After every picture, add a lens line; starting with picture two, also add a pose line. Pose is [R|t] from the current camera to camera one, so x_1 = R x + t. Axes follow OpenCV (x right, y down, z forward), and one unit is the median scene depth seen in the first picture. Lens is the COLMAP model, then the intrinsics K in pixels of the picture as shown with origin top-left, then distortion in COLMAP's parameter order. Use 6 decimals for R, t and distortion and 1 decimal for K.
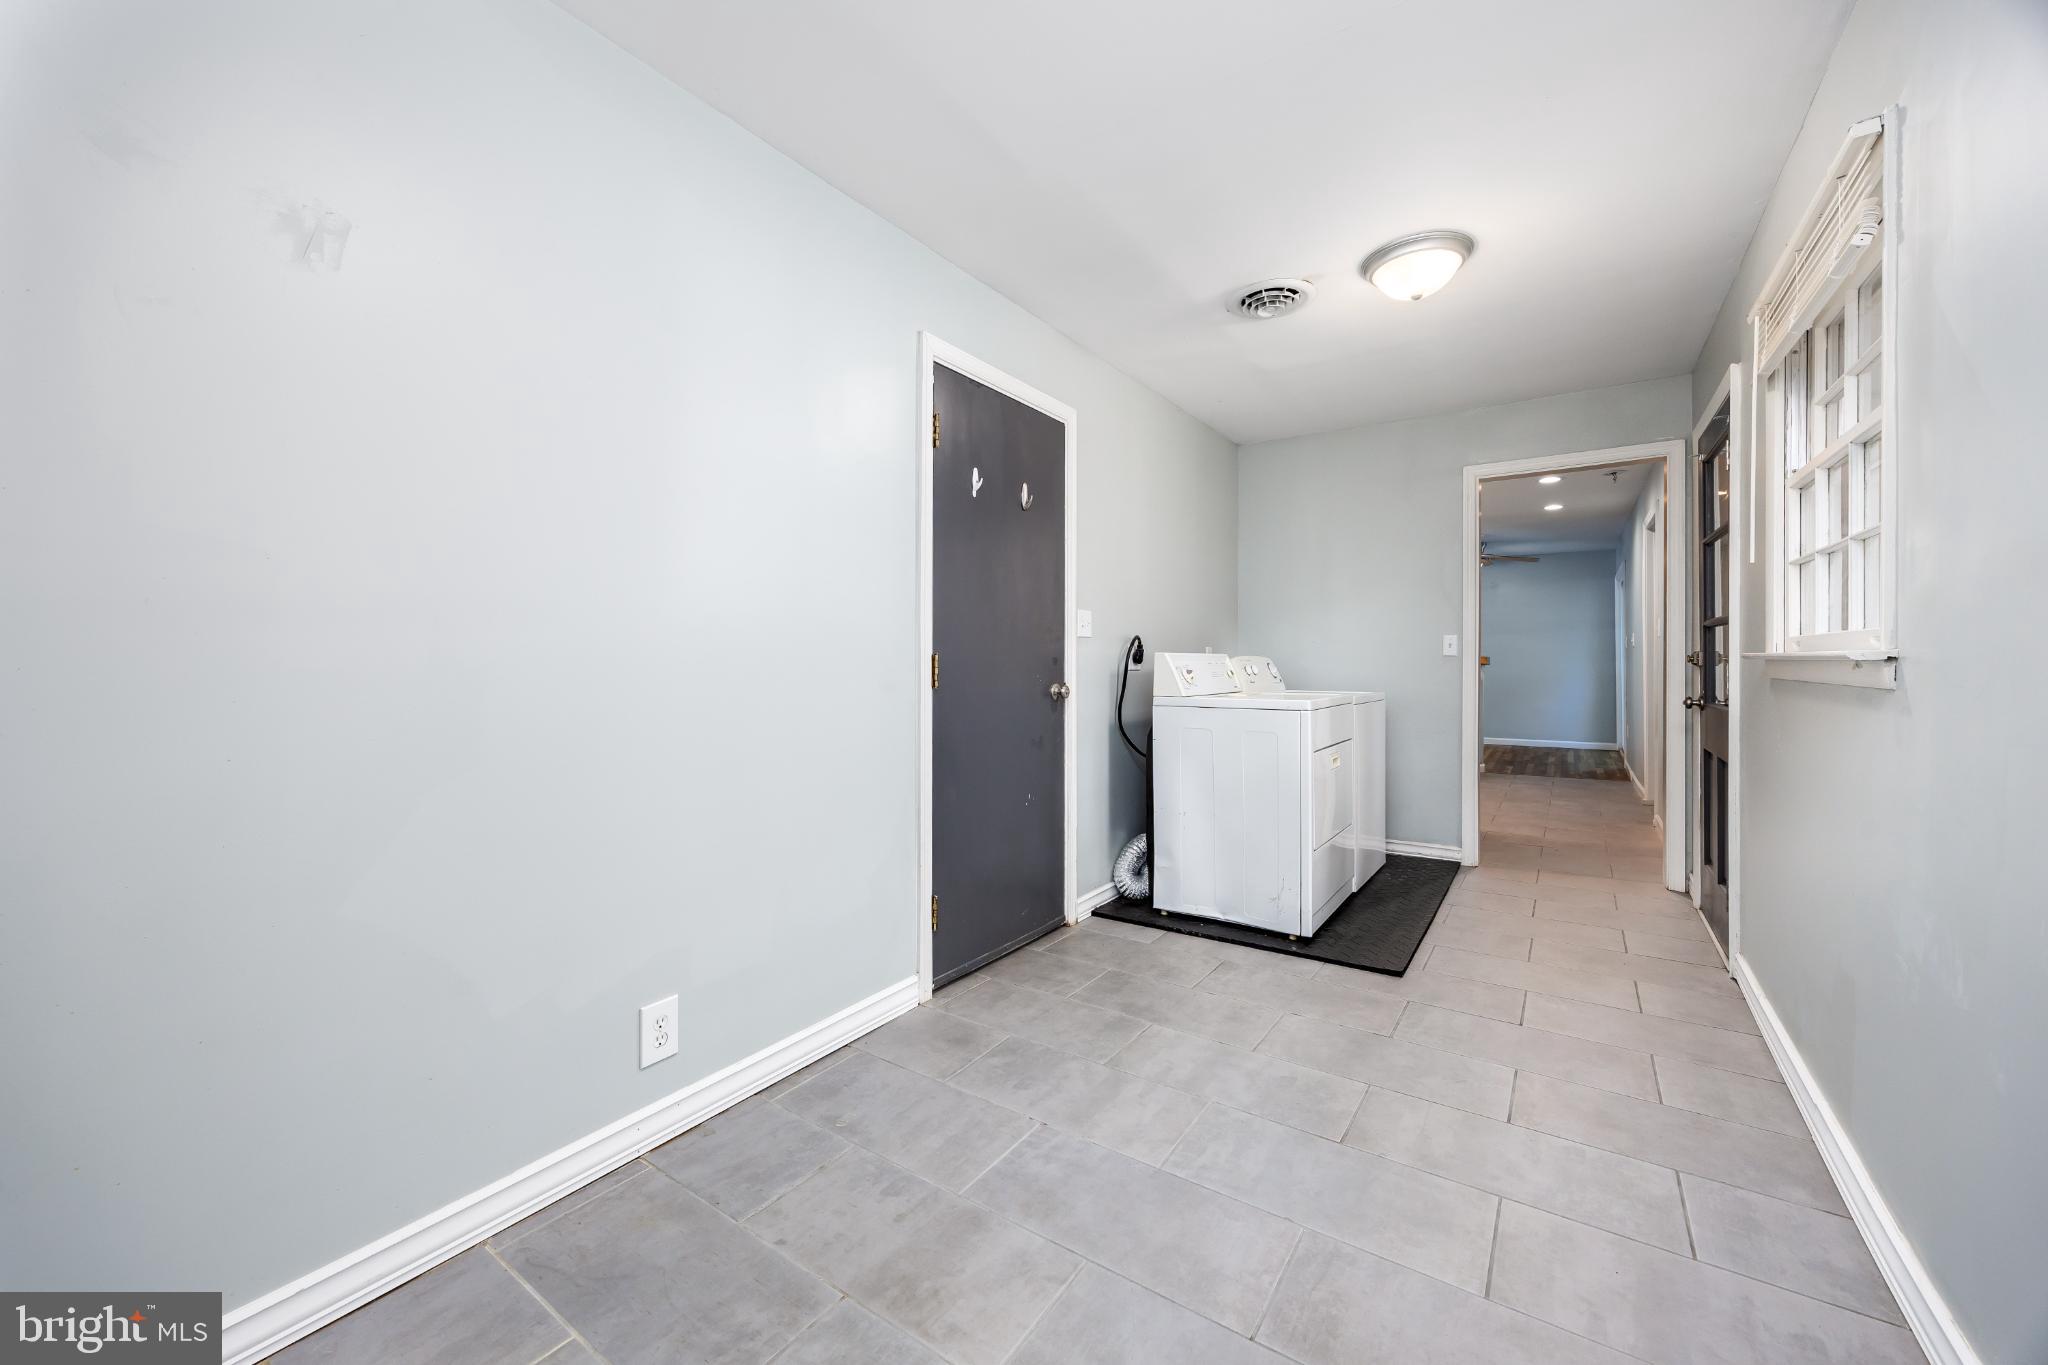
lens RADIAL K [[789.4, 0, 1021.6], [0, 789.4, 686.7], [0, 0, 1]] dist [0.001052, -0.000020]
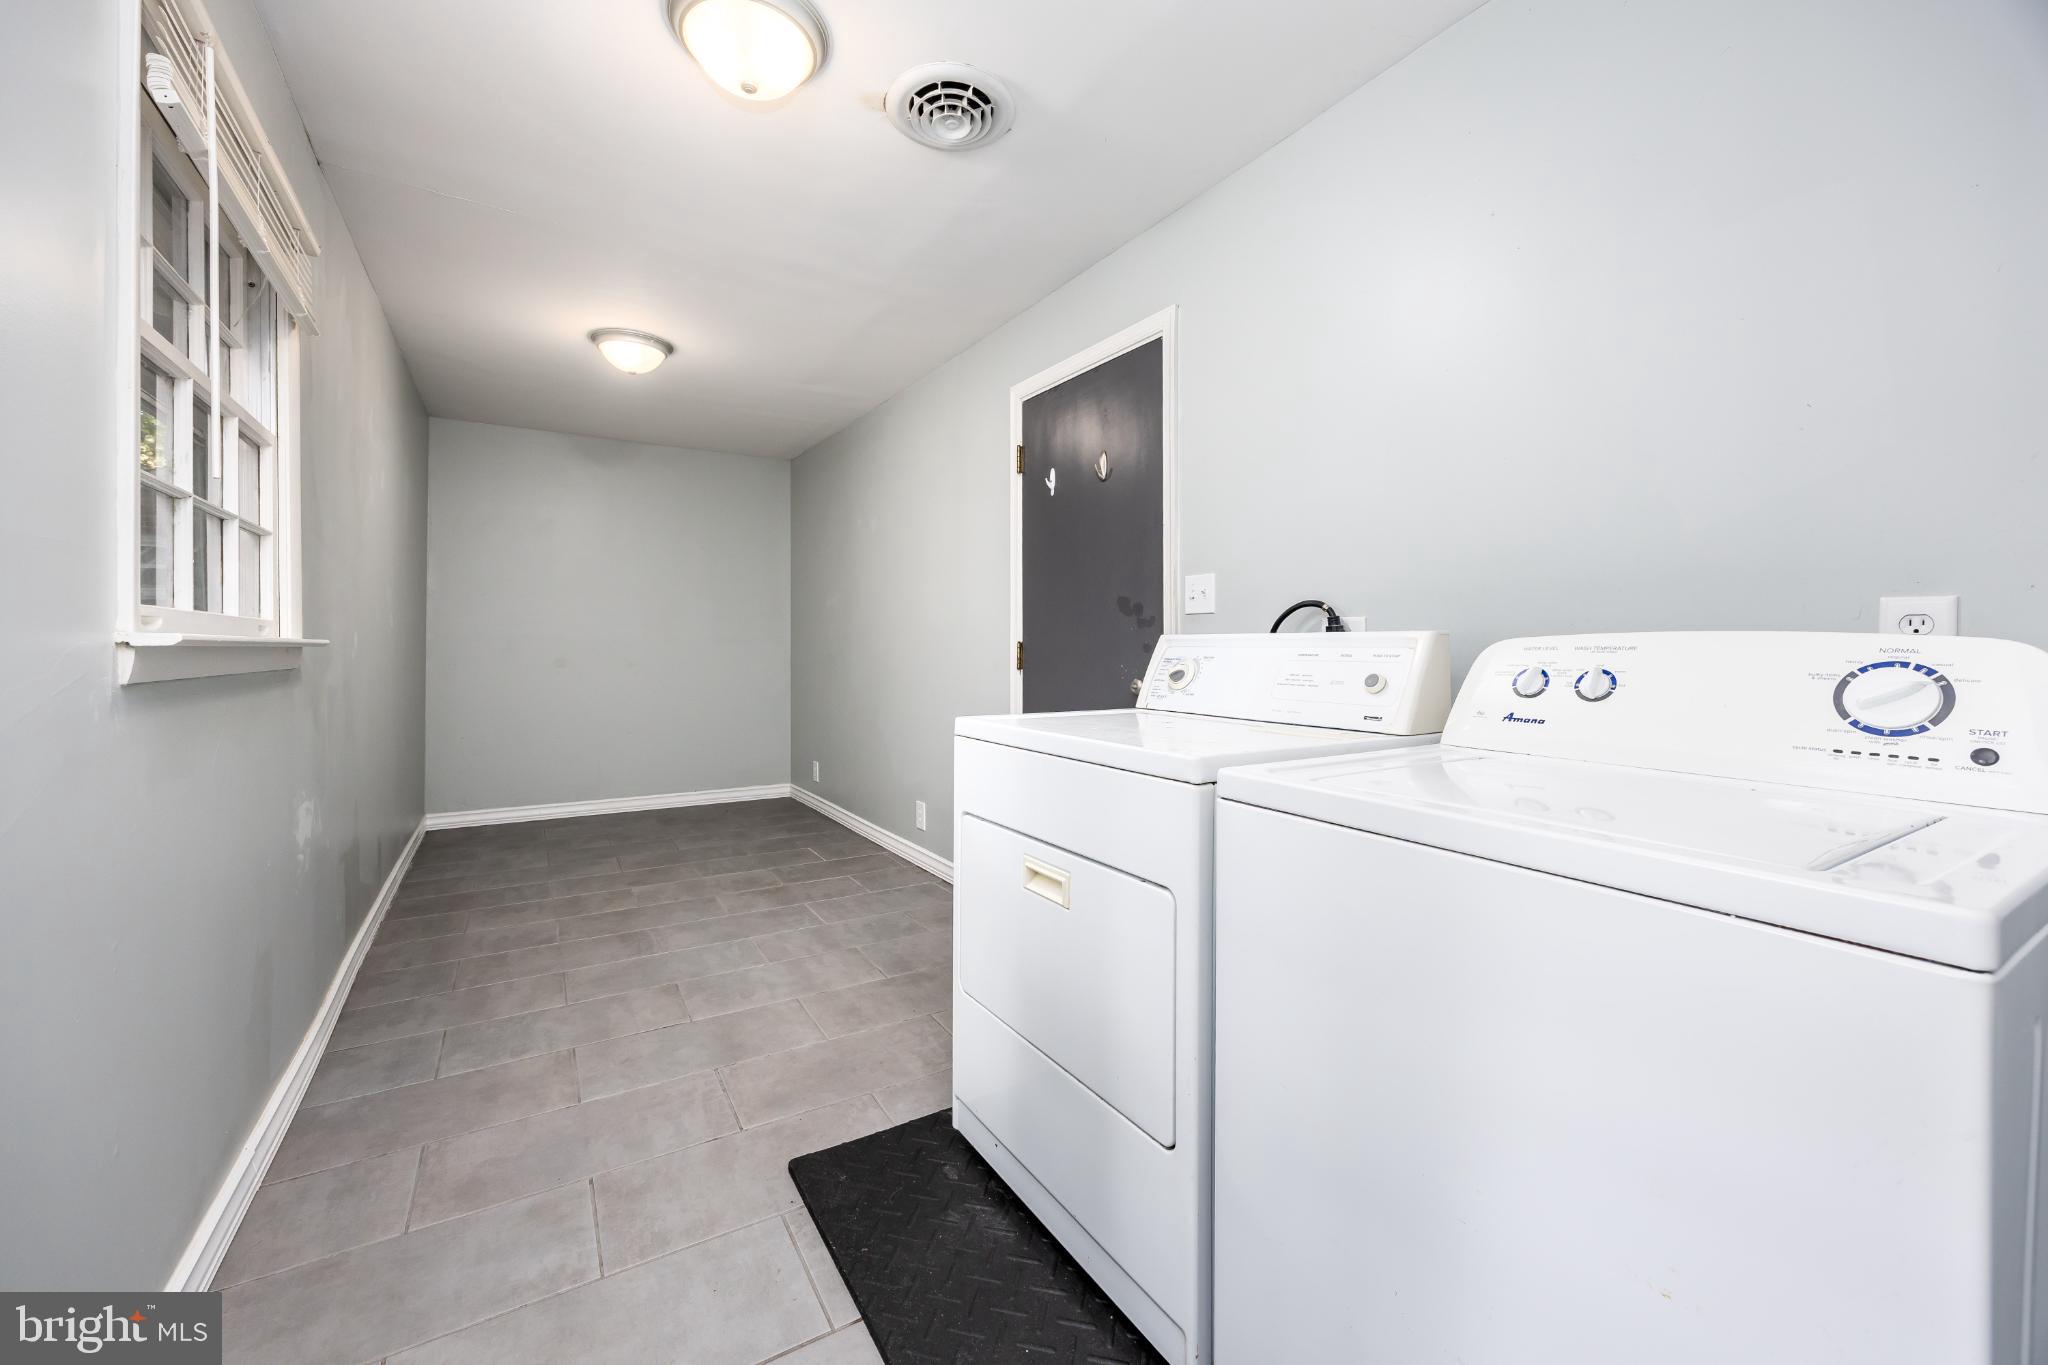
lens RADIAL K [[823.4, 0, 1024.0], [0, 823.4, 682.5], [0, 0, 1]] dist [-0.000741, -0.000097]
pose [[-0.404247, 0.040820, -0.913739, 1.407606], [-0.030580, 0.997842, 0.058106, -0.069621], [0.914139, 0.051431, -0.402126, 2.029273]]
